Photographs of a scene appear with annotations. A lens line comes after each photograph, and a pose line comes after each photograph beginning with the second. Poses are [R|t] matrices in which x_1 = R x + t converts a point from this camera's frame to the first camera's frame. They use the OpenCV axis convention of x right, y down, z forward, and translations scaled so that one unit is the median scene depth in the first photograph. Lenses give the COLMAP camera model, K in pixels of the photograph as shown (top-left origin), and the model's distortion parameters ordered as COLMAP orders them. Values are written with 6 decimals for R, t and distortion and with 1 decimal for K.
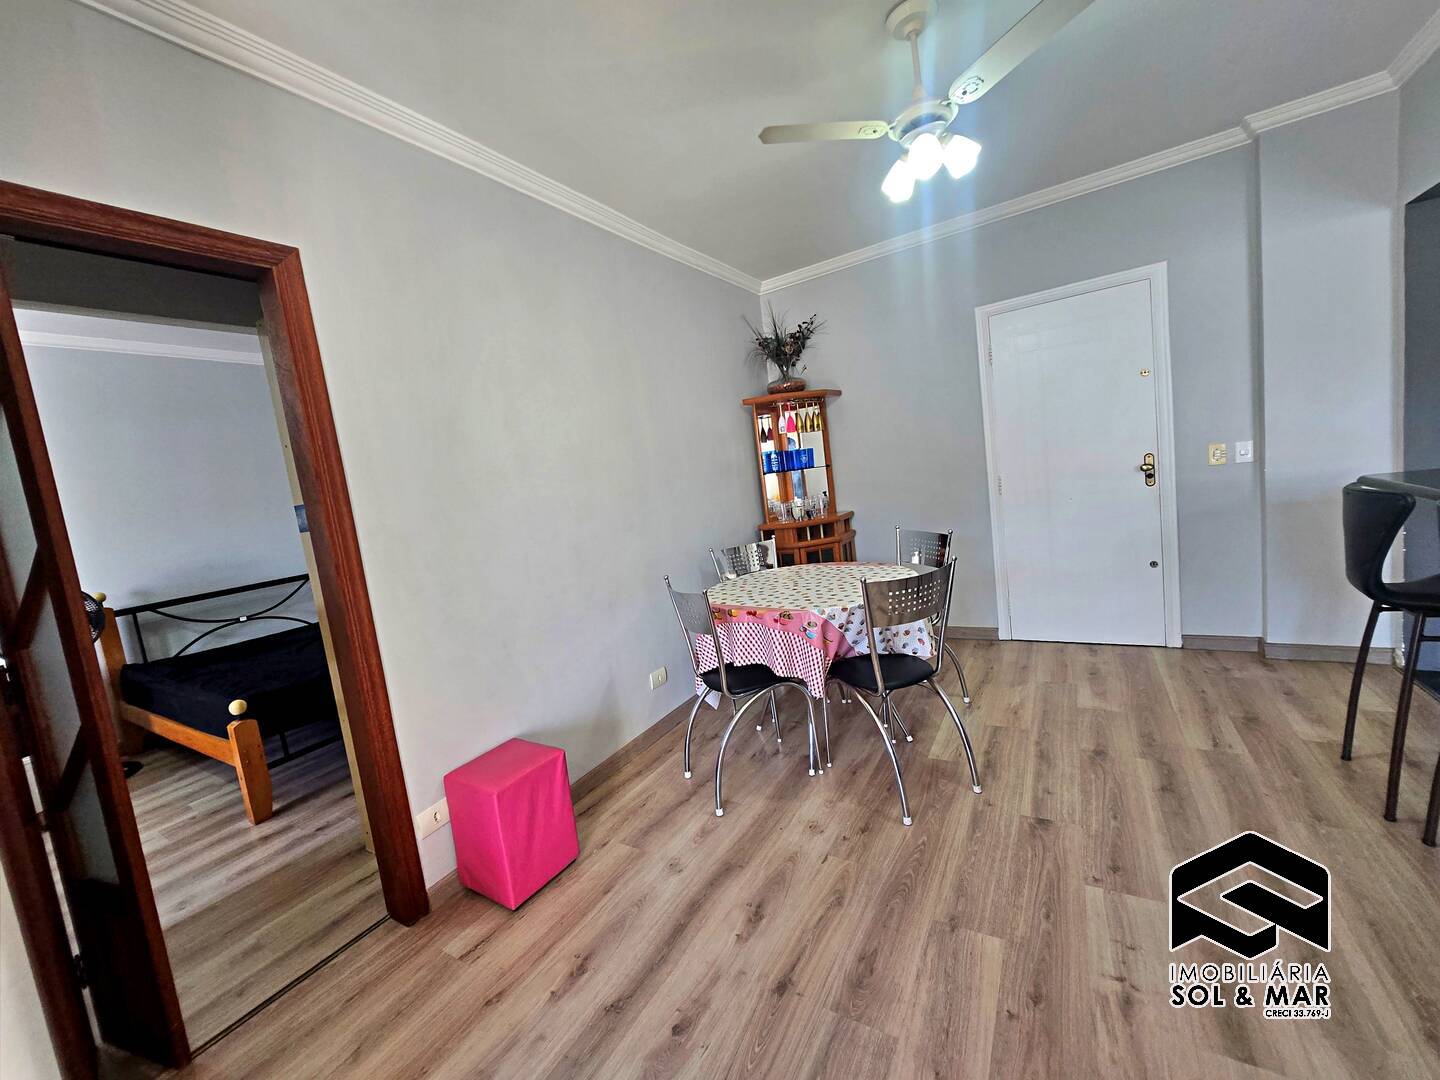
lens RADIAL K [[574.8, 0, 711.4], [0, 574.8, 538.9], [0, 0, 1]] dist [0.004395, -0.000737]
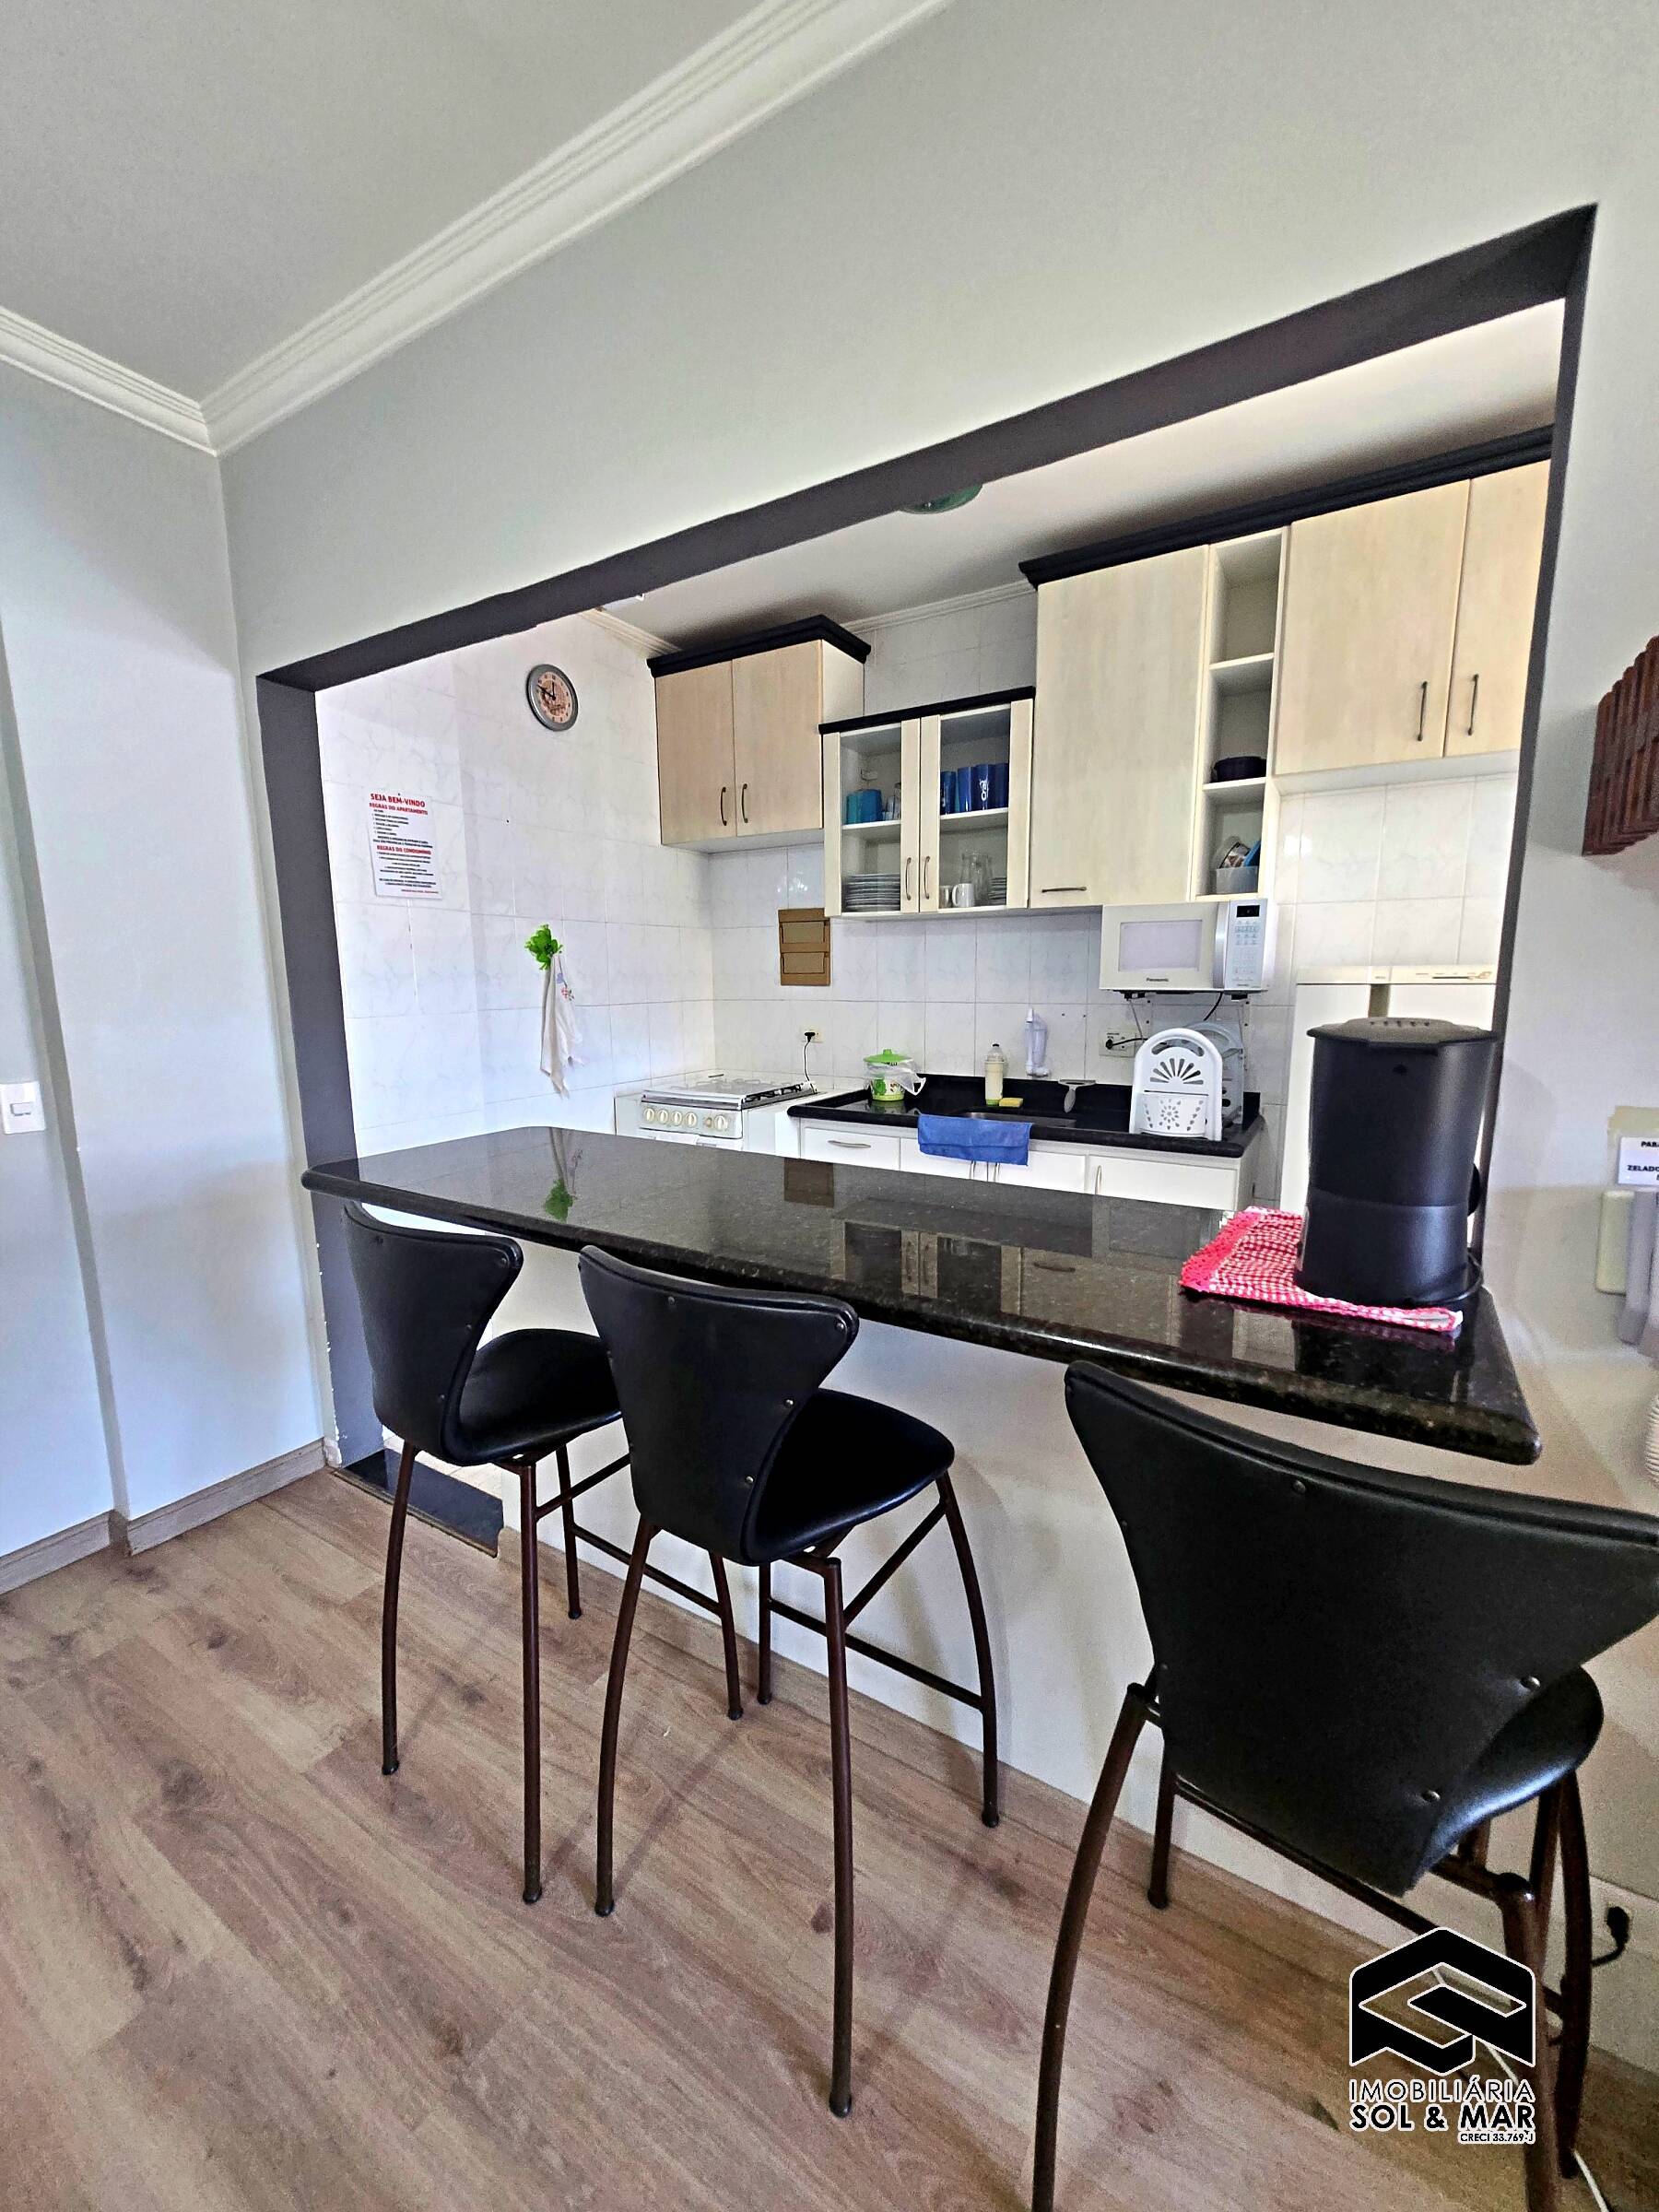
lens RADIAL K [[883.0, 0, 867.9], [0, 883.0, 1110.0], [0, 0, 1]] dist [0.004395, -0.000737]
pose [[-0.003880, -0.025612, 0.999664, 0.287941], [0.124503, 0.991881, 0.025896, -0.094773], [-0.992212, 0.124562, -0.000660, 0.409141]]
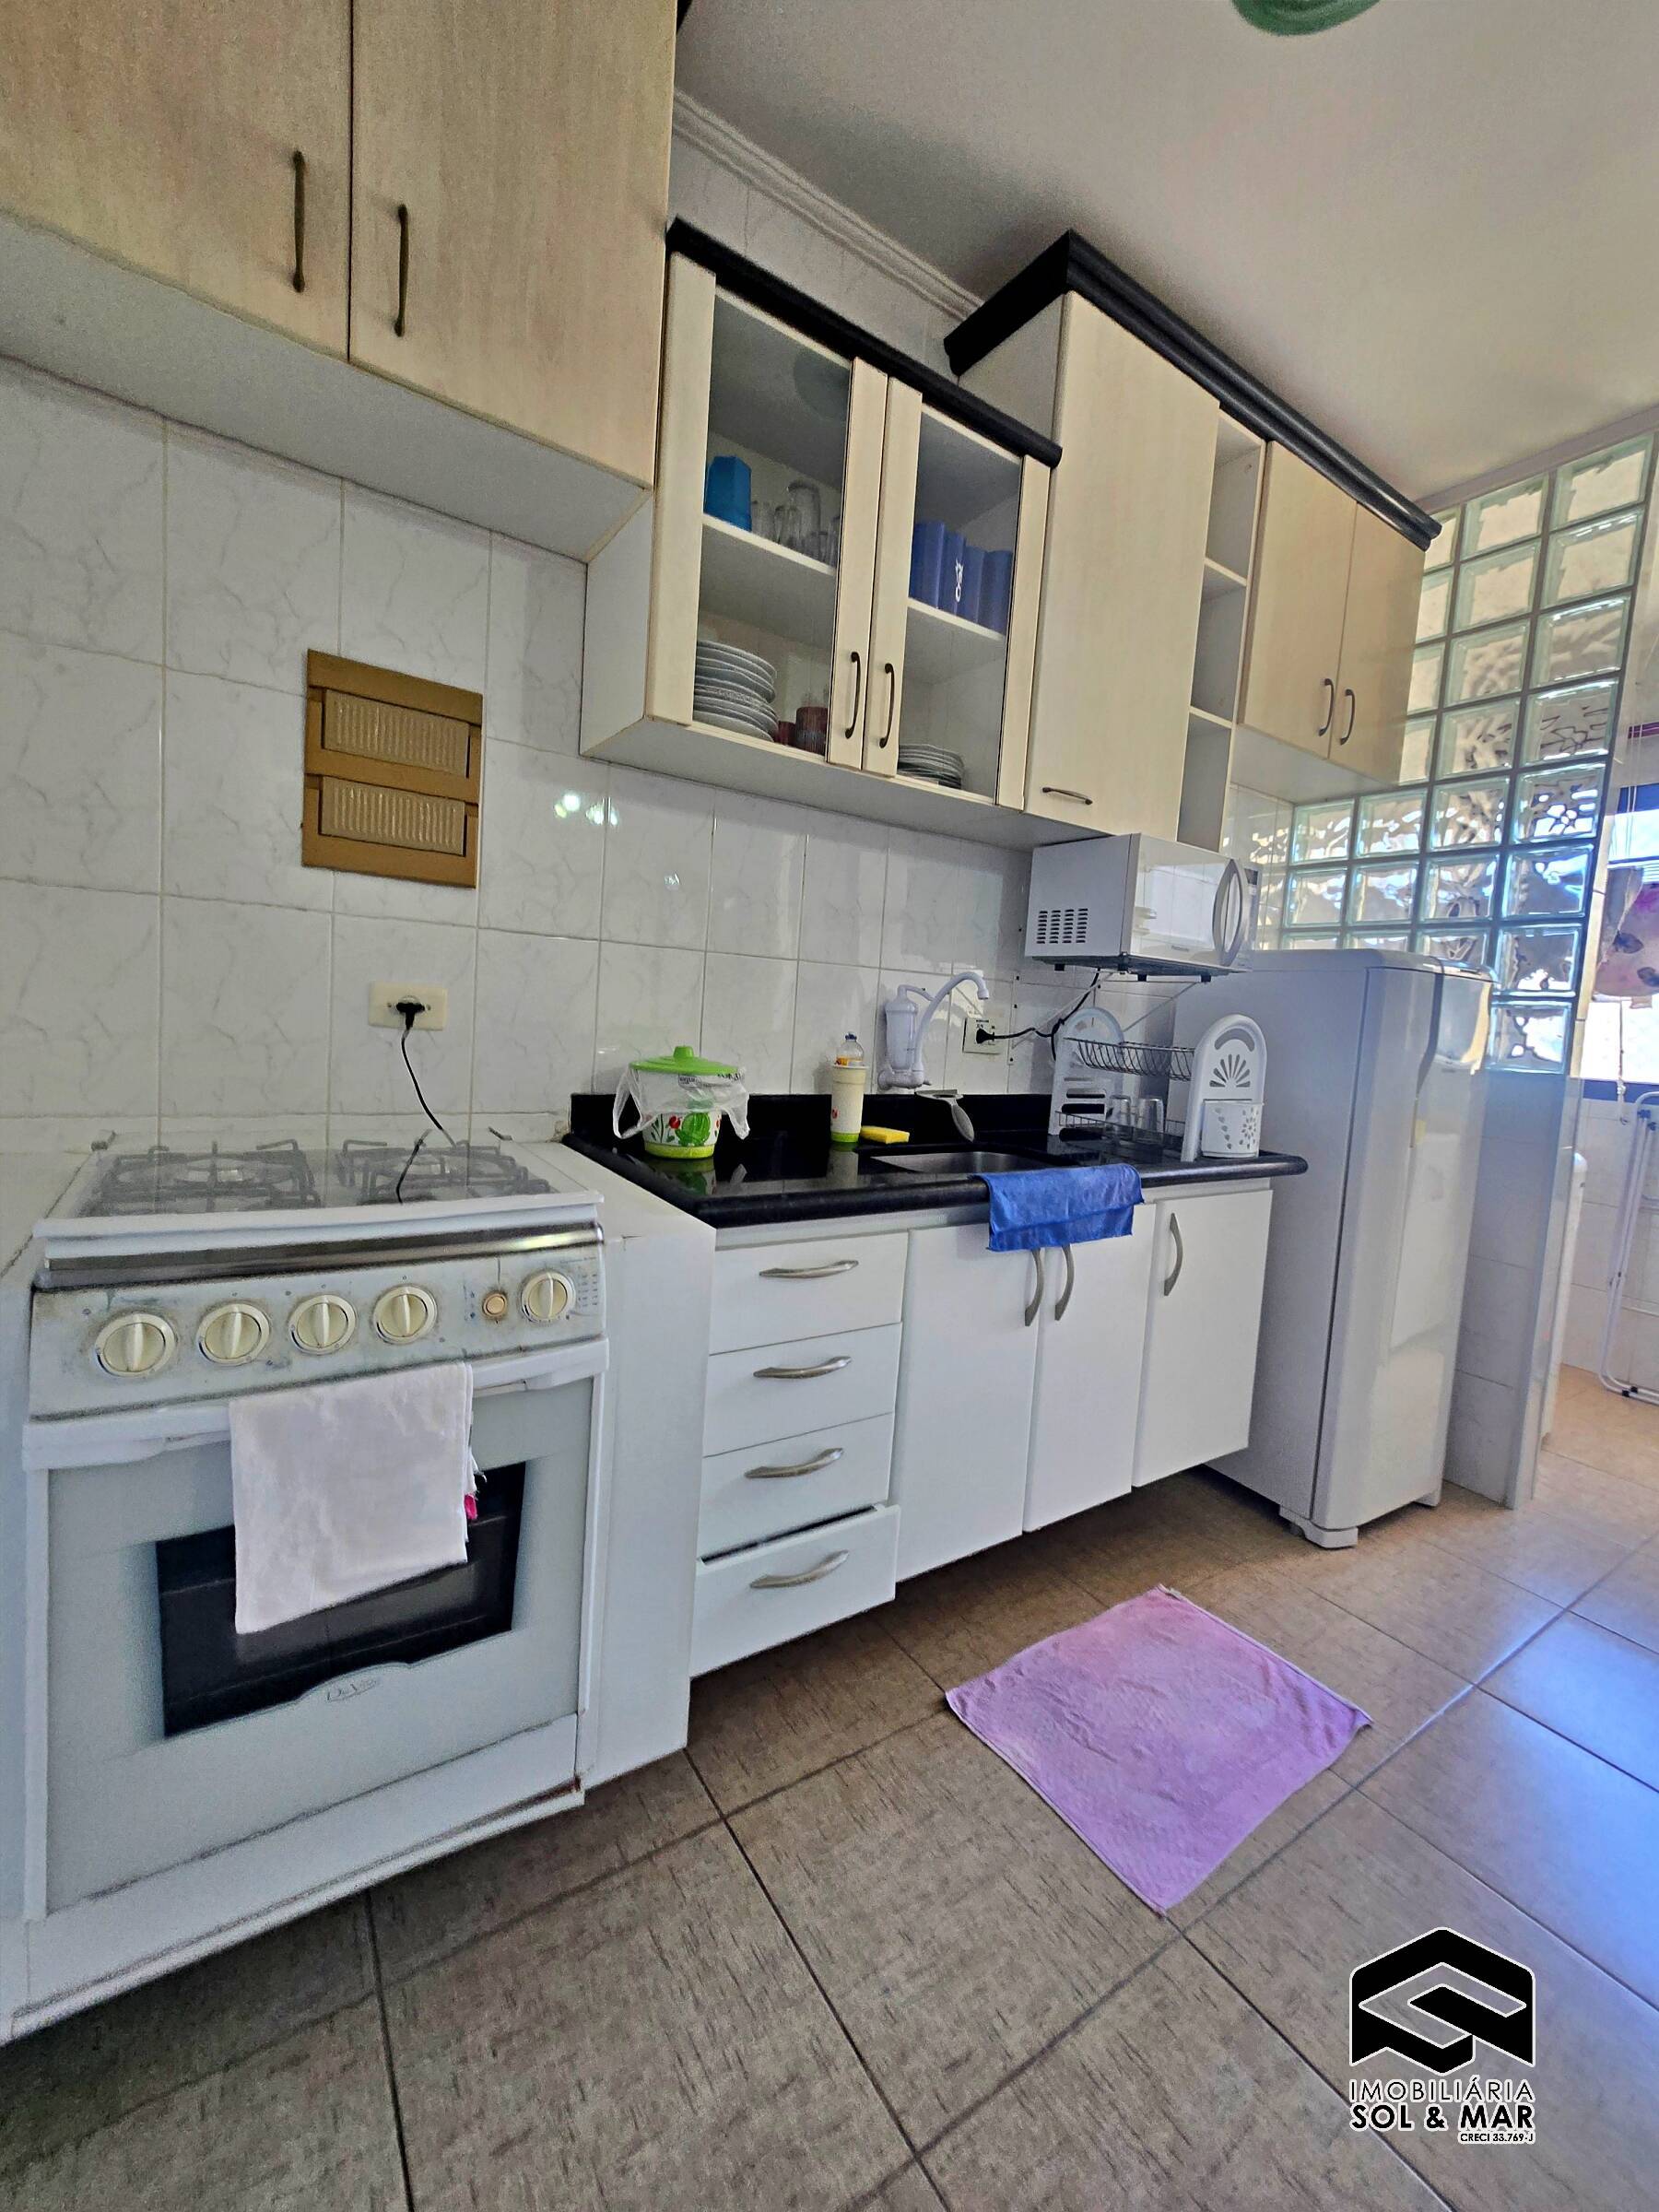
lens RADIAL K [[883.0, 0, 851.3], [0, 883.0, 1076.7], [0, 0, 1]] dist [0.004395, -0.000737]
pose [[-0.900634, 0.029739, 0.433560, 1.159510], [0.095926, 0.986652, 0.131591, -0.186259], [-0.423860, 0.160106, -0.891465, 0.828676]]
